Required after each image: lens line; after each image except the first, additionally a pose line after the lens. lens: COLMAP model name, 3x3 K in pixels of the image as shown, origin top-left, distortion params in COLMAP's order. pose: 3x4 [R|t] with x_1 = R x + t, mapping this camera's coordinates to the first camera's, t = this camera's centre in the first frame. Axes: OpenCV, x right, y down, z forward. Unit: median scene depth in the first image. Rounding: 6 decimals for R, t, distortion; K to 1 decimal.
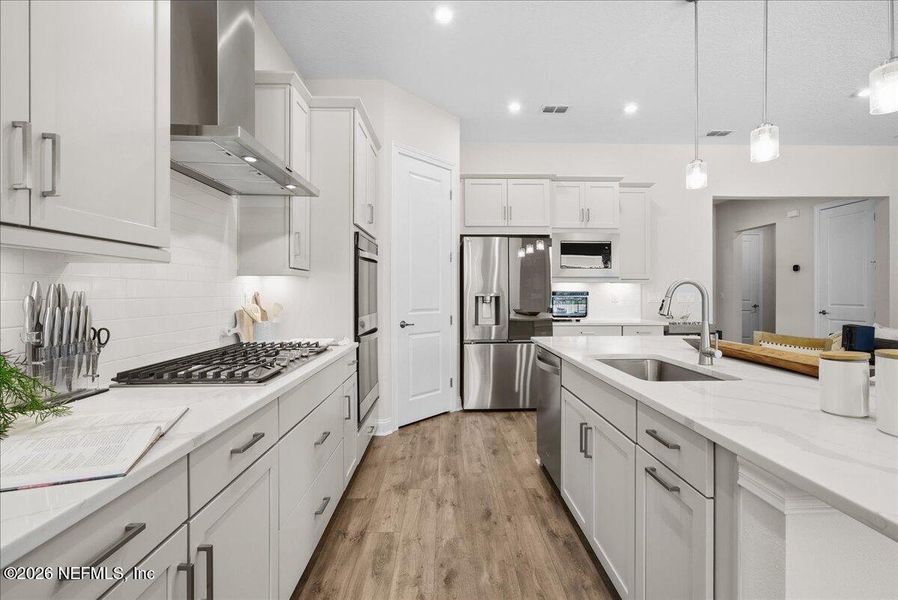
lens RADIAL K [[384.7, 0, 451.0], [0, 384.7, 296.7], [0, 0, 1]] dist [-0.001937, 0.000206]
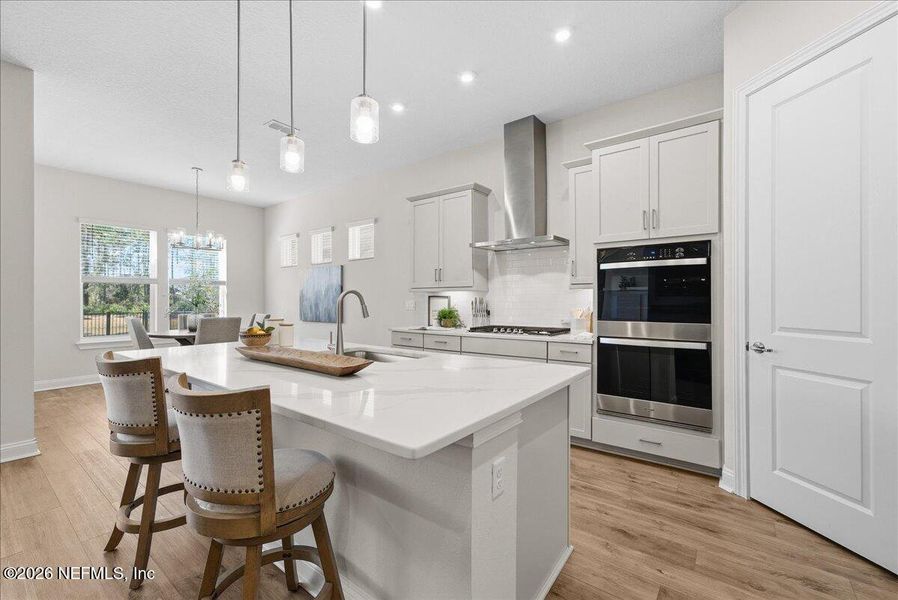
lens RADIAL K [[384.7, 0, 449.7], [0, 384.7, 300.9], [0, 0, 1]] dist [-0.001937, 0.000206]
pose [[-0.609424, 0.004504, -0.792832, 0.975916], [0.003285, 0.999990, 0.003155, -0.004742], [0.792838, -0.000682, -0.609432, 1.374416]]
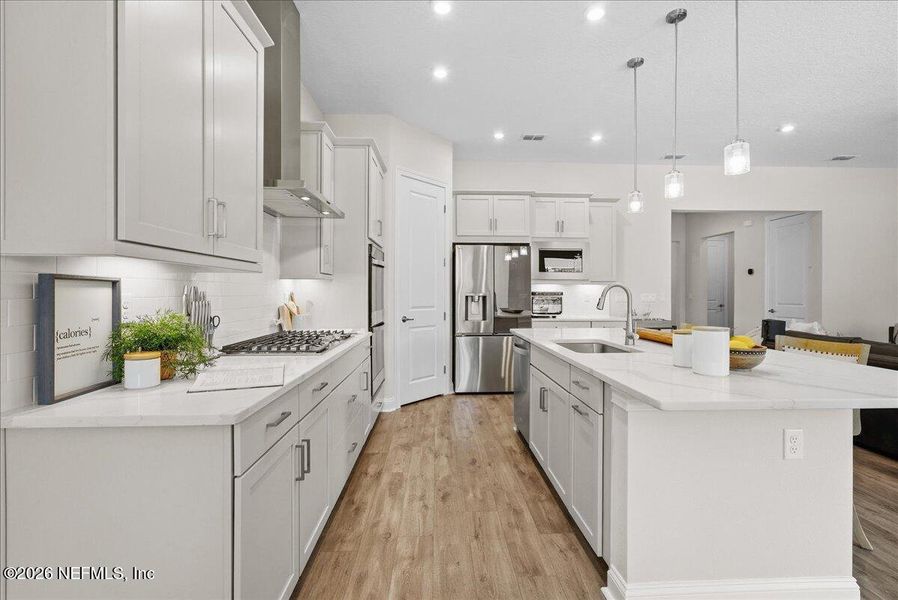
lens RADIAL K [[384.7, 0, 449.1], [0, 384.7, 296.6], [0, 0, 1]] dist [-0.001937, 0.000206]
pose [[0.999869, 0.002172, 0.016010, -0.008692], [-0.002165, 0.999998, -0.000461, 0.002771], [-0.016010, 0.000426, 0.999872, -0.263177]]
